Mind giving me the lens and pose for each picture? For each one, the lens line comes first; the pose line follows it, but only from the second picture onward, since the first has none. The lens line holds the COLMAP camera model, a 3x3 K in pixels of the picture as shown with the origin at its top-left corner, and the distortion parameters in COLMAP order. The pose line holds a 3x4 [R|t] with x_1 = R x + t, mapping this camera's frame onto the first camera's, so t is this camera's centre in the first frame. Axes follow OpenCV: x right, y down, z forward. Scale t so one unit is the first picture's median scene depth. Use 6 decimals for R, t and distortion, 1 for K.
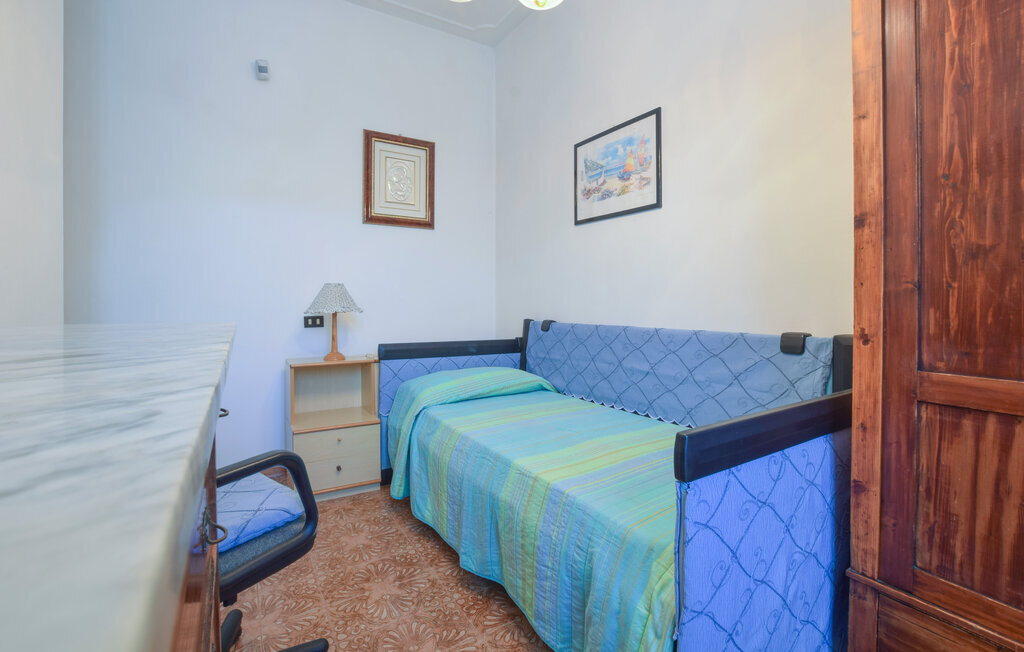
lens RADIAL K [[459.0, 0, 515.4], [0, 459.0, 297.3], [0, 0, 1]] dist [-0.002159, 0.000068]
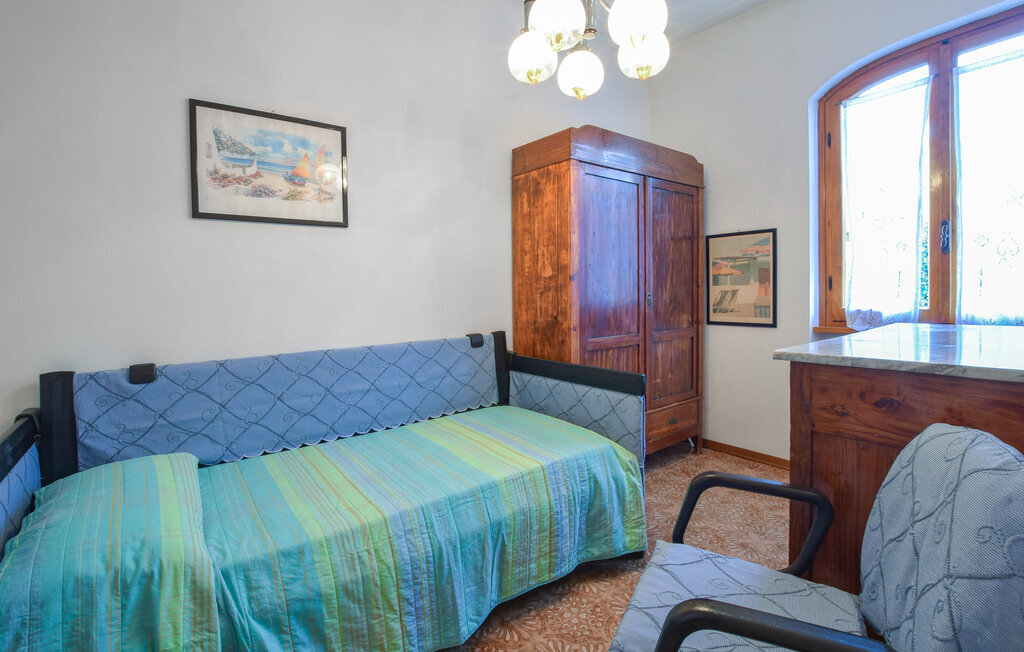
lens RADIAL K [[459.0, 0, 515.4], [0, 459.0, 297.3], [0, 0, 1]] dist [-0.002159, 0.000068]
pose [[-0.081276, -0.010668, 0.996635, -0.672920], [0.016322, 0.999794, 0.012033, -0.044825], [-0.996558, 0.017245, -0.081086, 0.664750]]
